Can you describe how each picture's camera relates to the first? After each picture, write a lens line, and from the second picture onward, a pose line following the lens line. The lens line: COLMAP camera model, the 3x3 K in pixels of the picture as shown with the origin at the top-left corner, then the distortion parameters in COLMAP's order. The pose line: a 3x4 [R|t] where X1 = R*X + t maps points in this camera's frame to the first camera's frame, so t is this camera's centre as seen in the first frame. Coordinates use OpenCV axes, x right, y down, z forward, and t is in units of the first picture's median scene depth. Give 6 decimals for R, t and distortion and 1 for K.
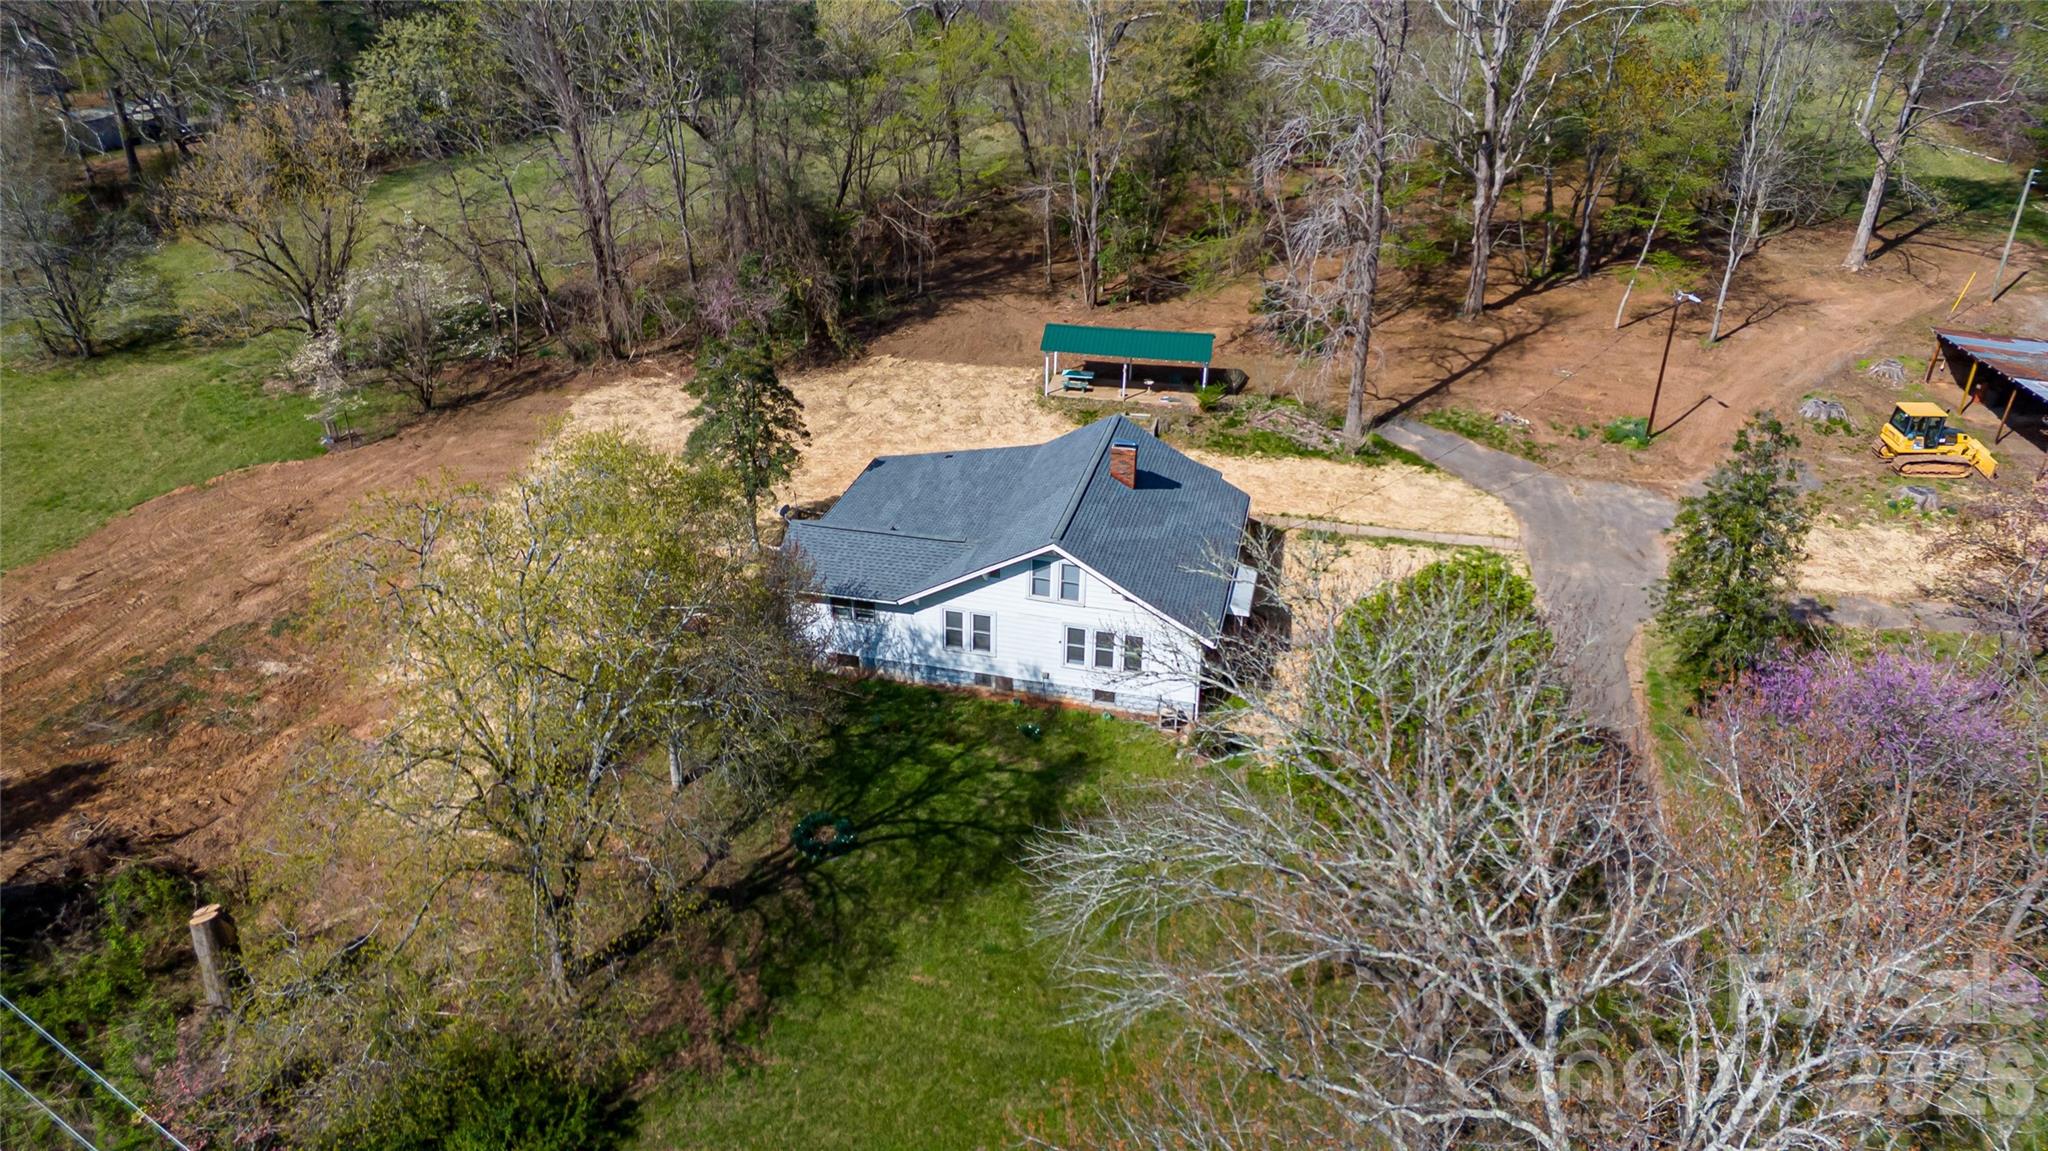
lens RADIAL K [[1413.1, 0, 1024.8], [0, 1413.1, 572.6], [0, 0, 1]] dist [0.077324, 0.001420]
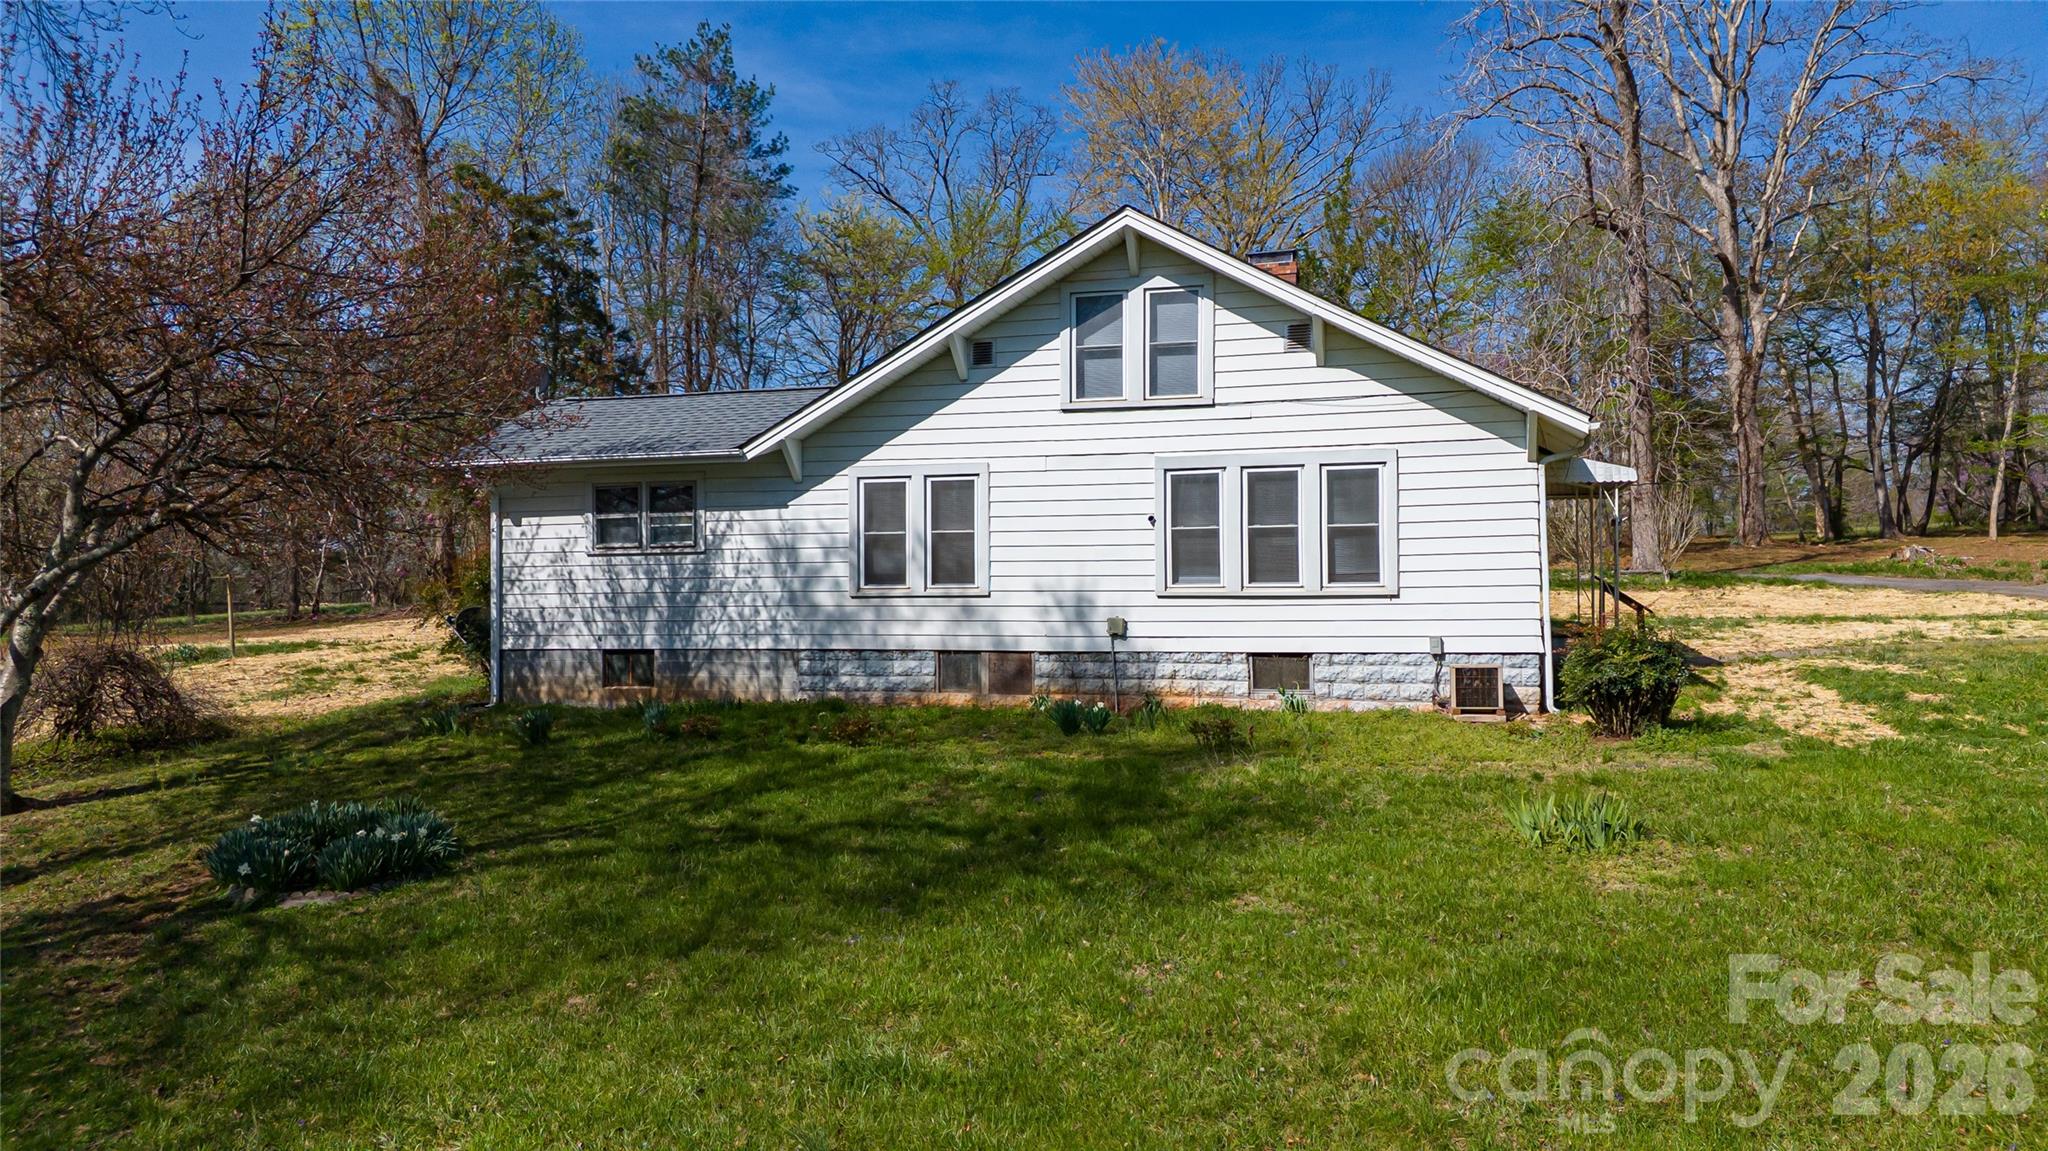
lens RADIAL K [[1413.1, 0, 1019.2], [0, 1413.1, 581.1], [0, 0, 1]] dist [0.077324, 0.001420]
pose [[0.999239, -0.015394, -0.035836, 0.002326], [-0.003861, 0.875259, -0.483640, 0.244815], [0.038811, 0.483410, 0.874533, 0.661348]]
